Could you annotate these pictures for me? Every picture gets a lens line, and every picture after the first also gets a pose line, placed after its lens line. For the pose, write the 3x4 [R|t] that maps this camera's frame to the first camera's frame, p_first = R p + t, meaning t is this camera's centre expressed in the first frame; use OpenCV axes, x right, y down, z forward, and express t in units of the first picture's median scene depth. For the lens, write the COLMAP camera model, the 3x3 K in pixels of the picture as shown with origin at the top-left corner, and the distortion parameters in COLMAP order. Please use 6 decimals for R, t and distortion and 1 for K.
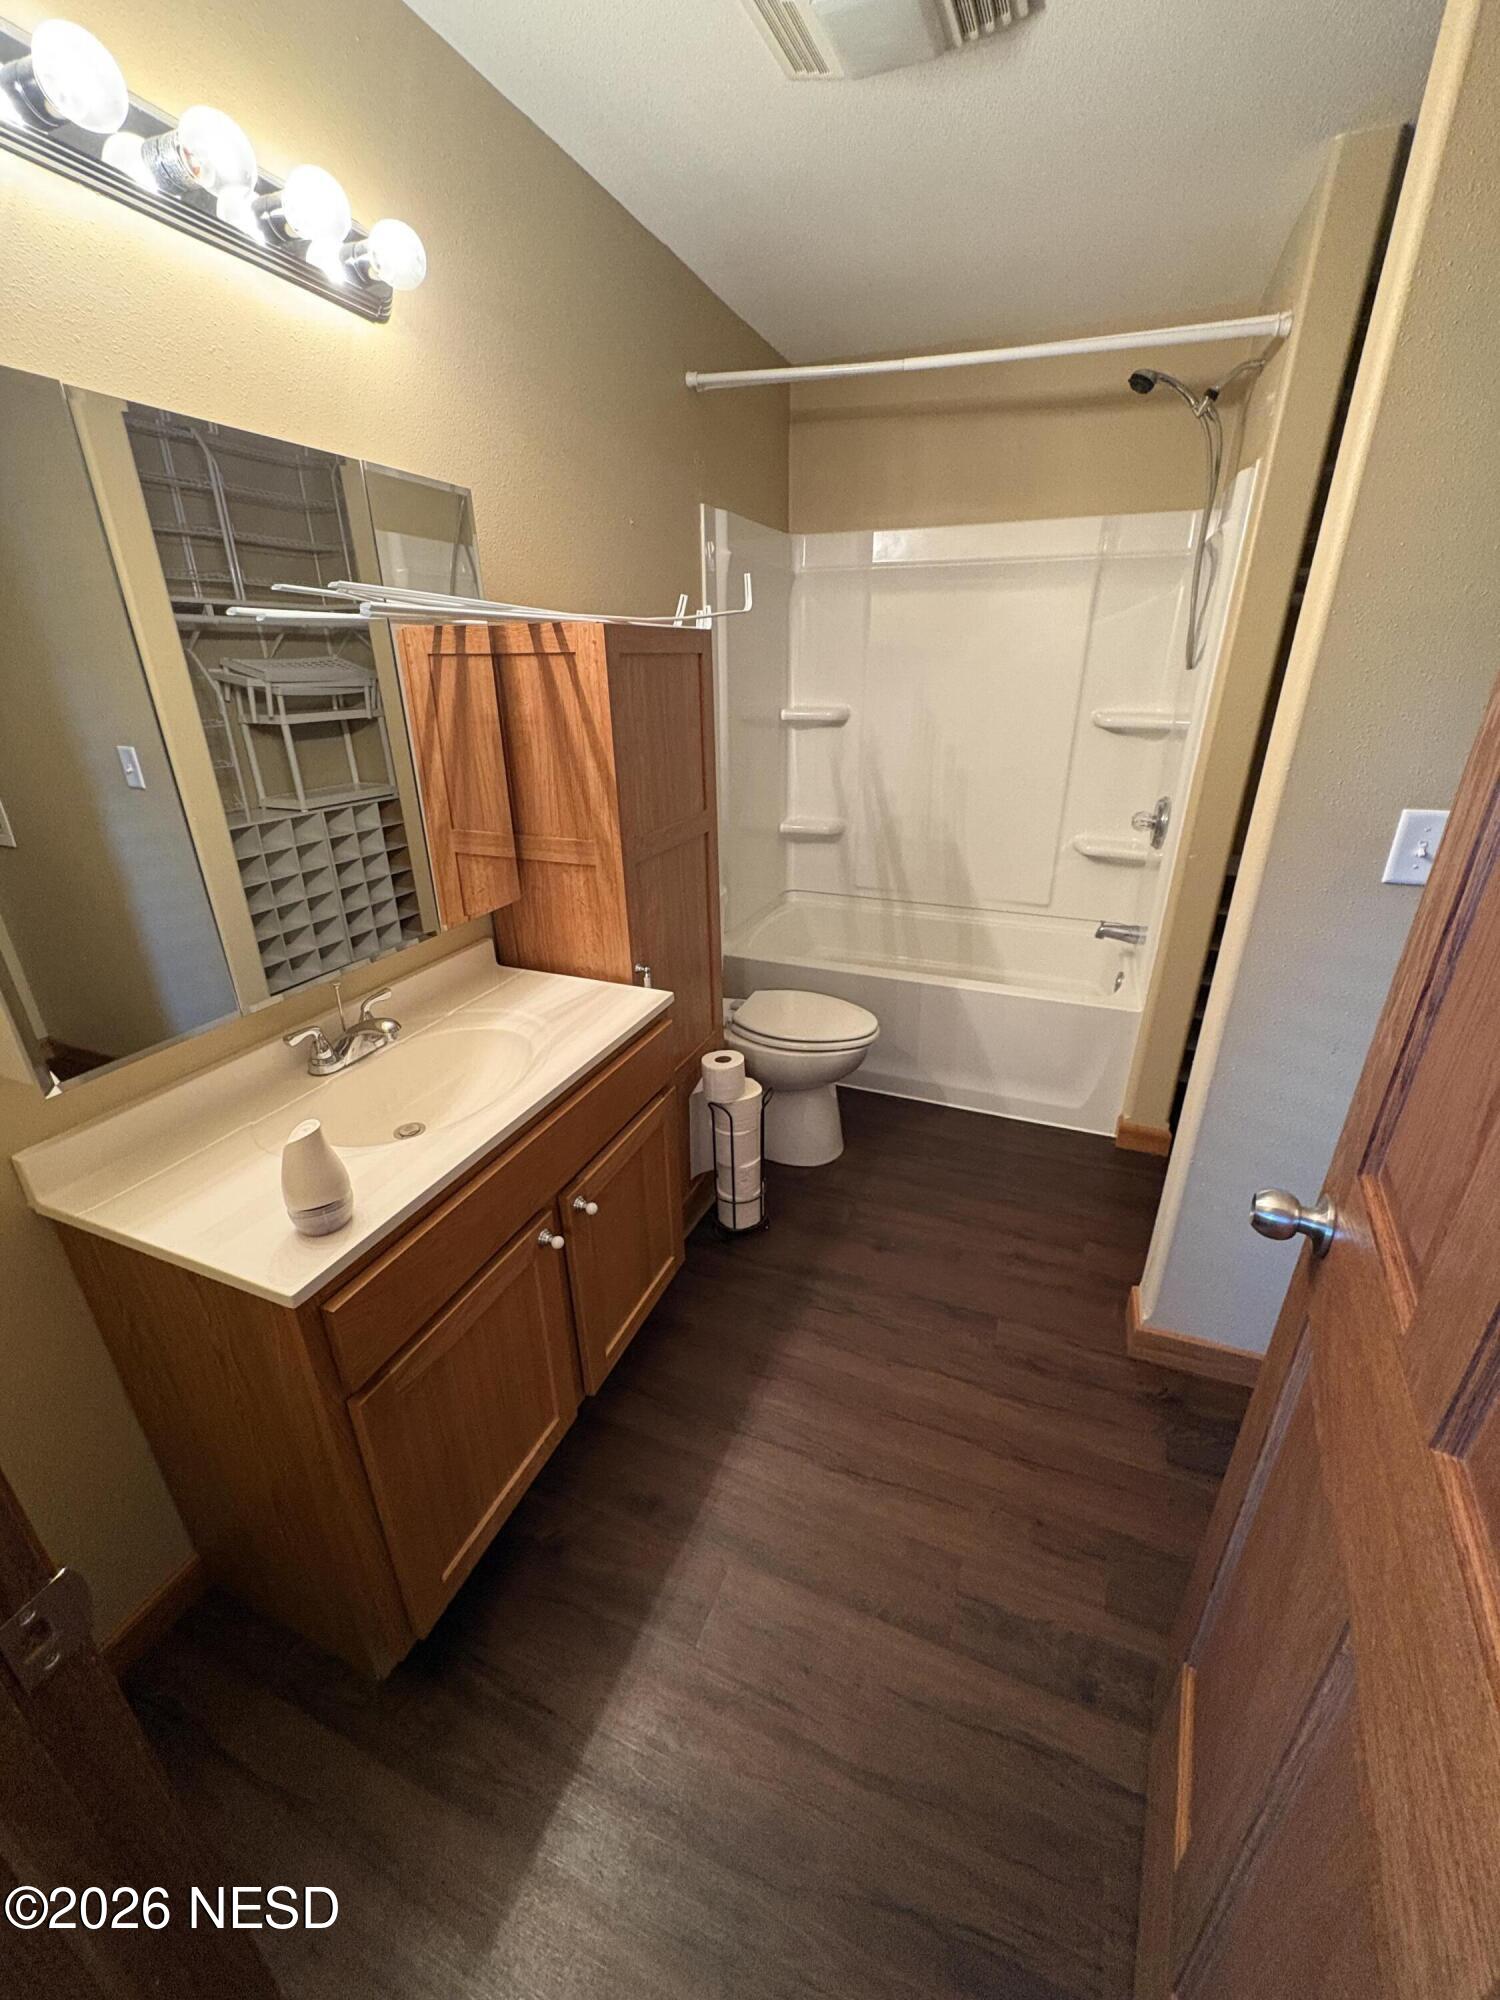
lens RADIAL K [[803.1, 0, 757.9], [0, 803.1, 1005.4], [0, 0, 1]] dist [0.002594, 0.000350]
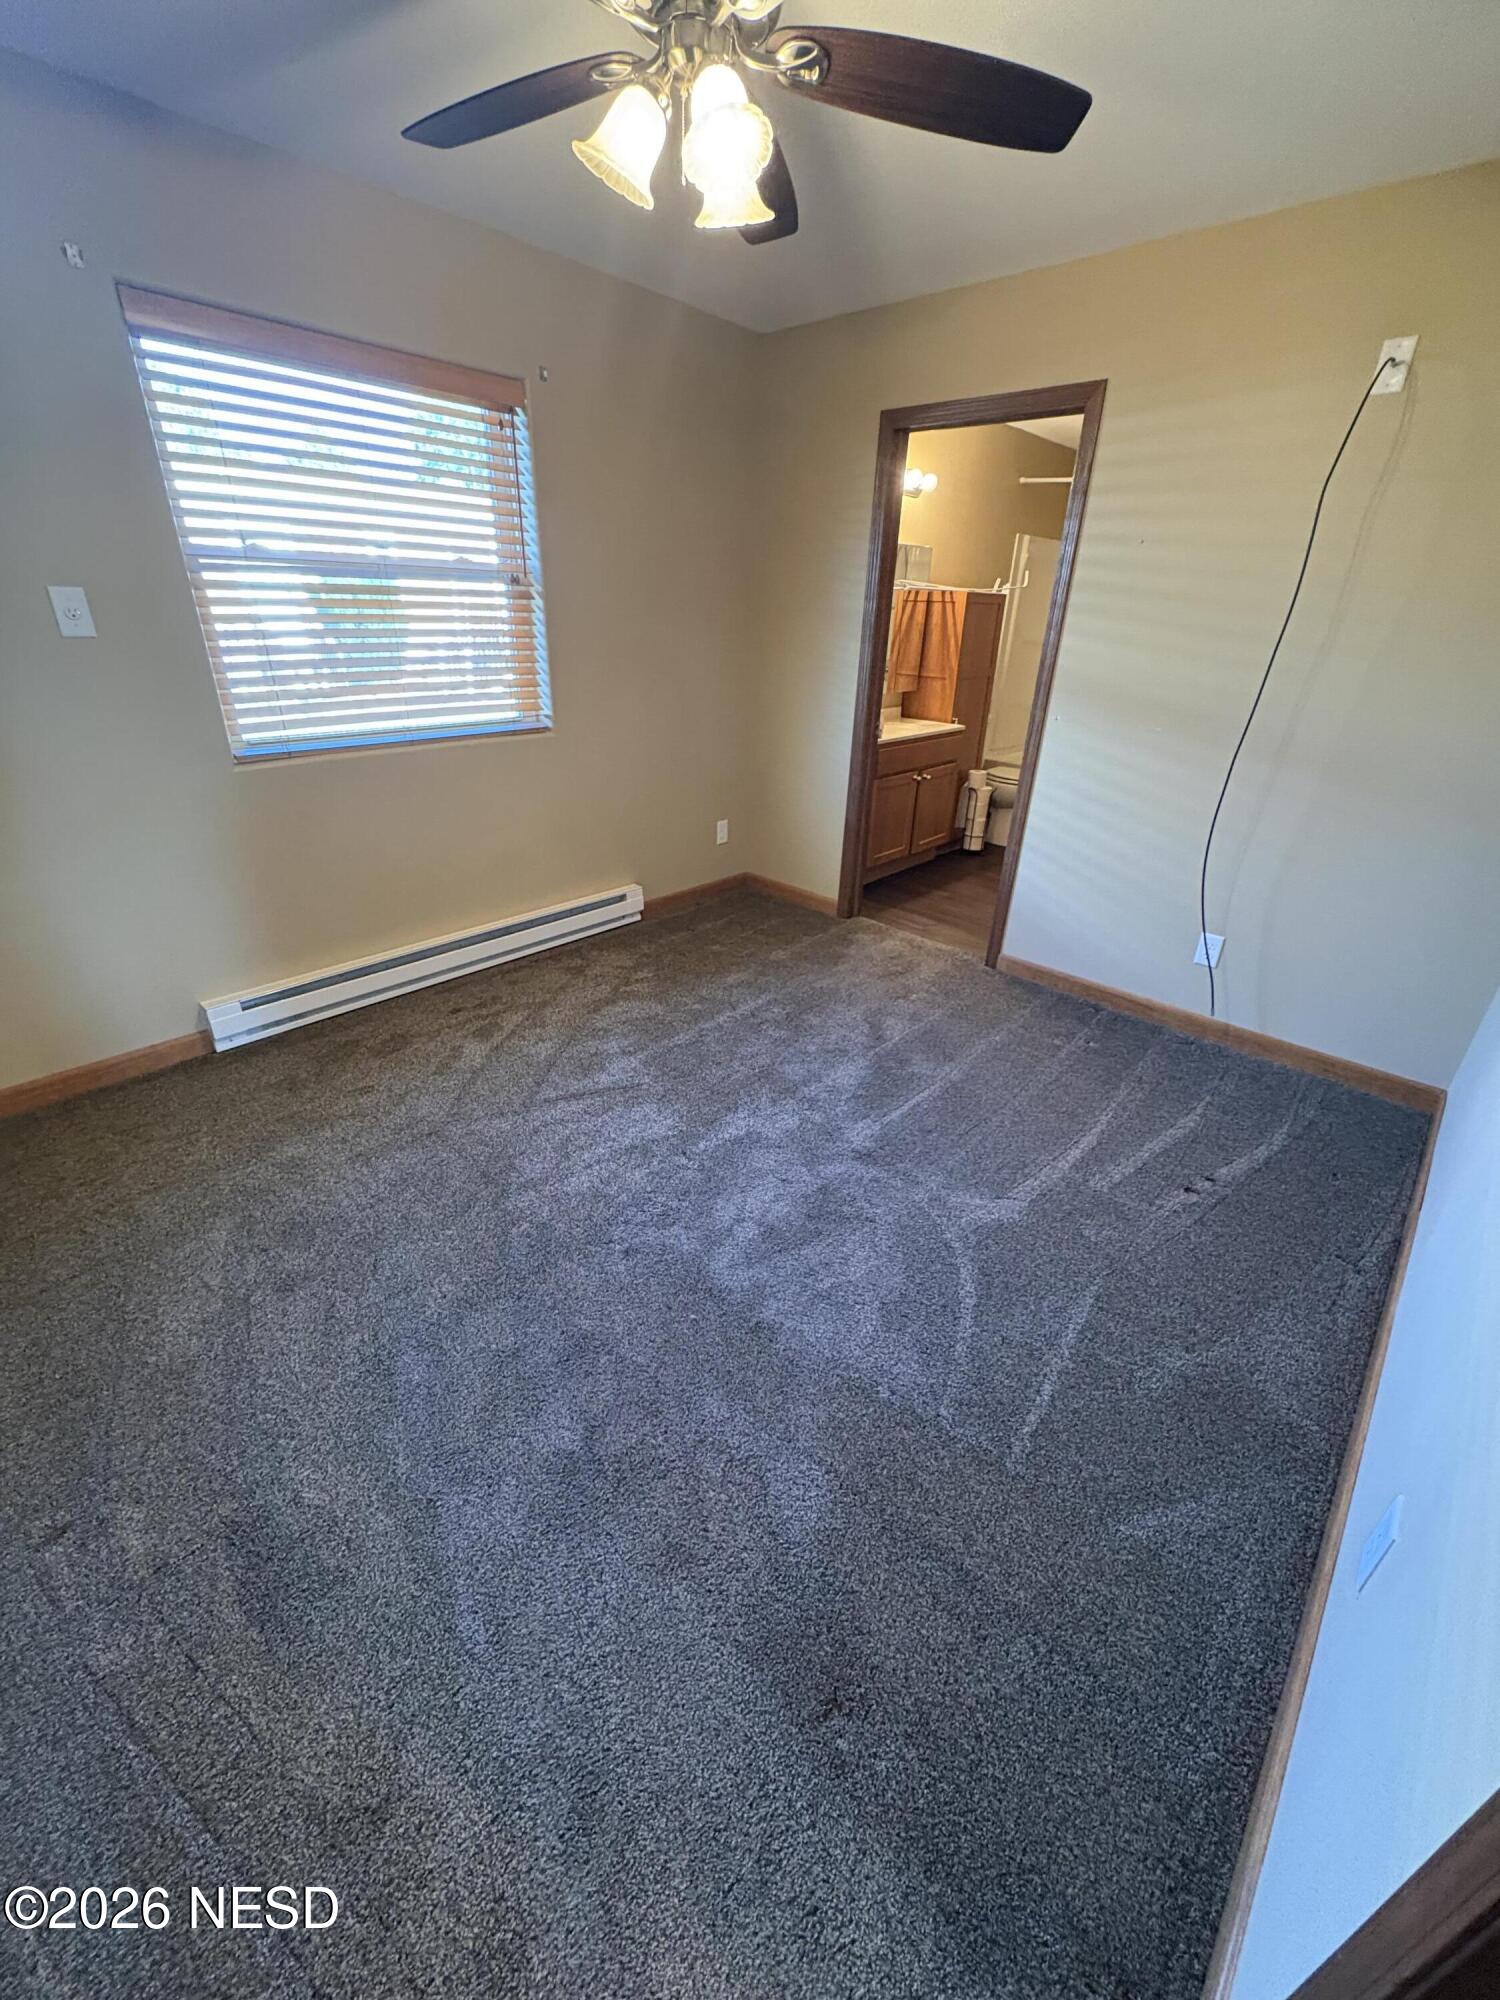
lens RADIAL K [[803.1, 0, 752.0], [0, 803.1, 1003.7], [0, 0, 1]] dist [0.002594, 0.000350]
pose [[0.933439, 0.188861, -0.304998, 0.246611], [-0.175313, 0.981914, 0.071479, 0.896526], [0.312982, -0.013251, 0.949667, -1.980456]]
